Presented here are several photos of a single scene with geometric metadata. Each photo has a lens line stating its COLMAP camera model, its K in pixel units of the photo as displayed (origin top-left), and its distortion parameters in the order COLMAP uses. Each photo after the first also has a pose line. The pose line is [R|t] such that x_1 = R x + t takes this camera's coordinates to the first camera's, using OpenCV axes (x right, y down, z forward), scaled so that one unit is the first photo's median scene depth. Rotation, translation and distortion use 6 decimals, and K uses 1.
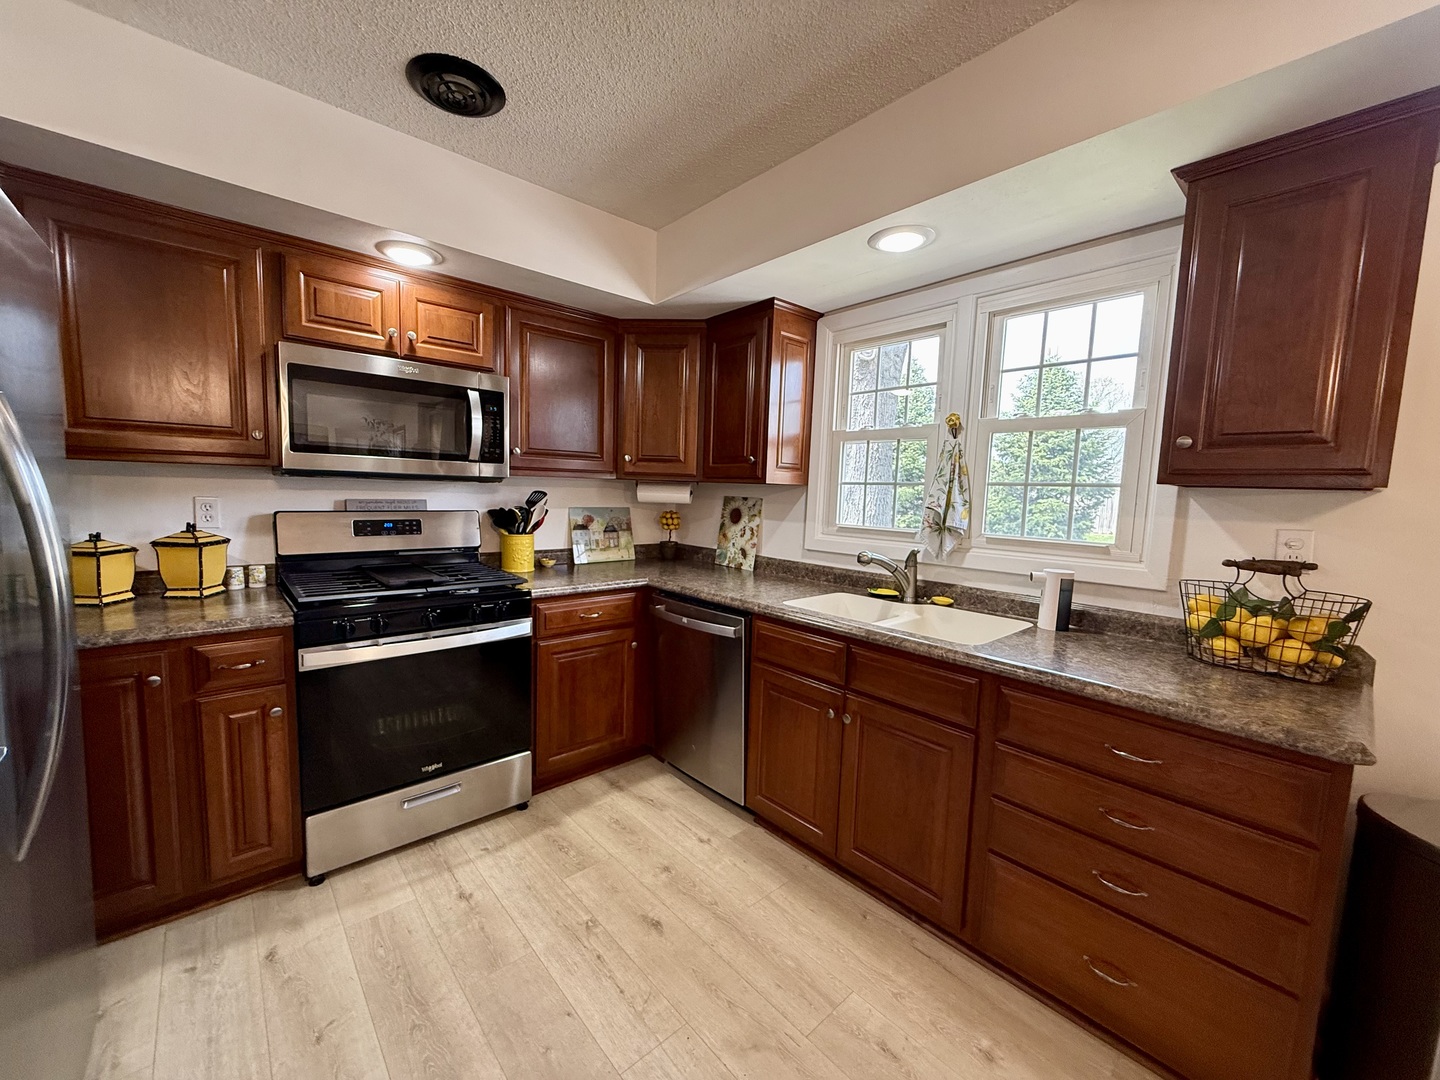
lens RADIAL K [[571.8, 0, 715.9], [0, 571.8, 542.6], [0, 0, 1]] dist [0.001749, -0.000701]
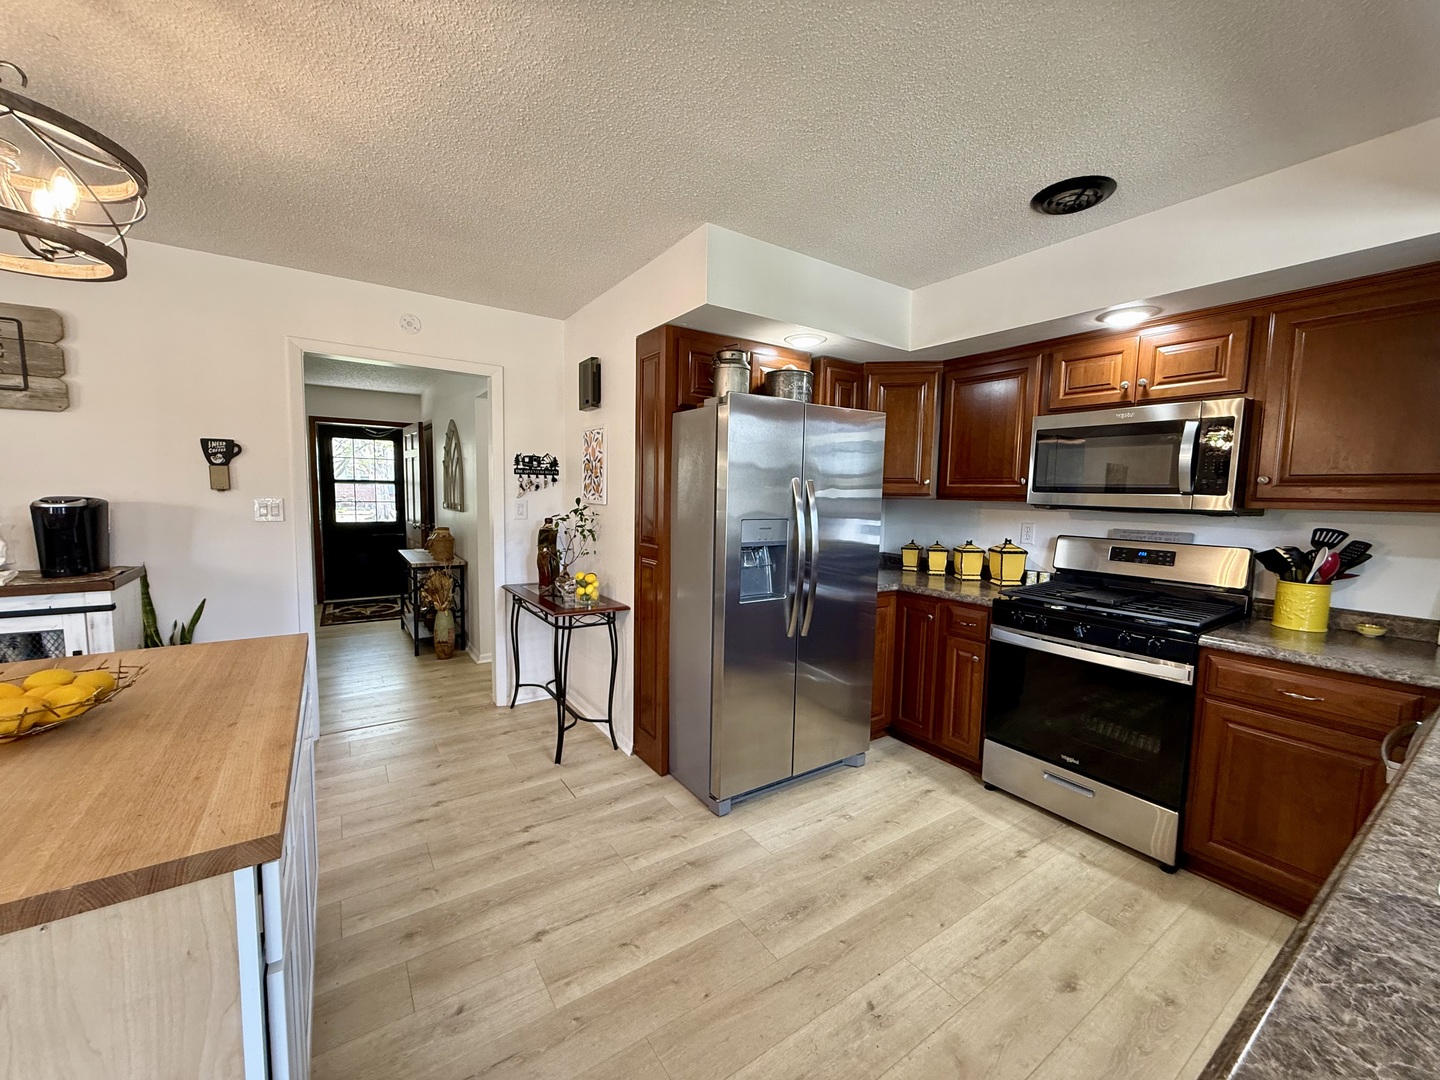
lens RADIAL K [[571.8, 0, 716.2], [0, 571.8, 542.8], [0, 0, 1]] dist [0.001749, -0.000701]
pose [[-0.131008, 0.056619, -0.989763, 0.776407], [-0.118855, 0.990270, 0.072380, -0.042887], [0.984231, 0.127121, -0.123004, 0.414619]]
